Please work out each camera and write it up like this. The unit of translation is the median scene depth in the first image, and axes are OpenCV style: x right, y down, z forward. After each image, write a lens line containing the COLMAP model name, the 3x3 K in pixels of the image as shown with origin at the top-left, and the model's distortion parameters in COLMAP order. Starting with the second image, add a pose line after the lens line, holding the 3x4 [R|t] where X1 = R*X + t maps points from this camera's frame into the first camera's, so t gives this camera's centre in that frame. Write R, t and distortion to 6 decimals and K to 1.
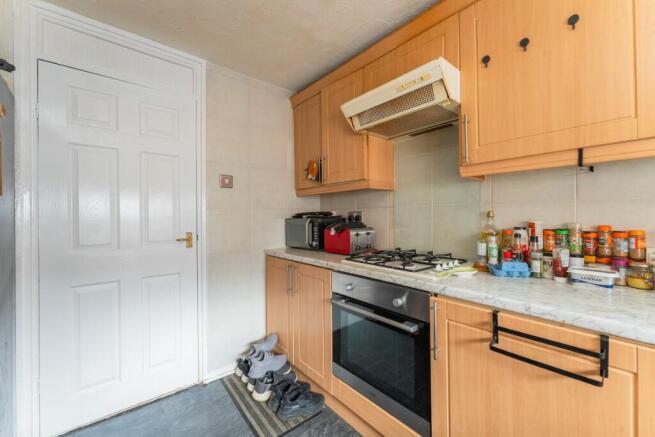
lens RADIAL K [[266.8, 0, 326.4], [0, 266.8, 217.0], [0, 0, 1]] dist [0.001937, 0.000054]
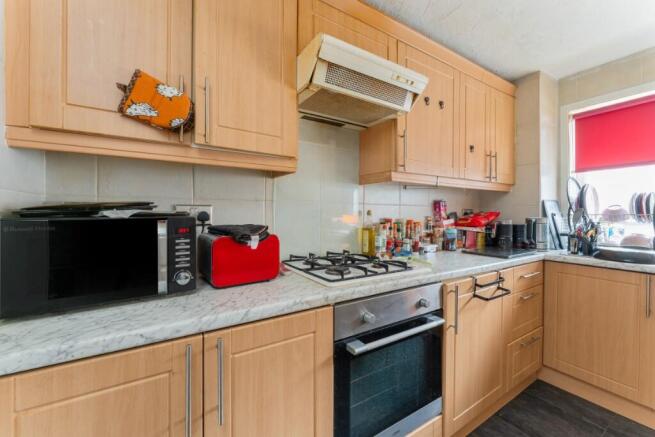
lens RADIAL K [[266.8, 0, 324.2], [0, 266.8, 214.8], [0, 0, 1]] dist [0.001937, 0.000054]
pose [[0.133687, -0.004333, 0.991014, -0.496922], [-0.003076, 0.999984, 0.004787, -0.004499], [-0.991019, -0.003689, 0.133672, 0.828499]]
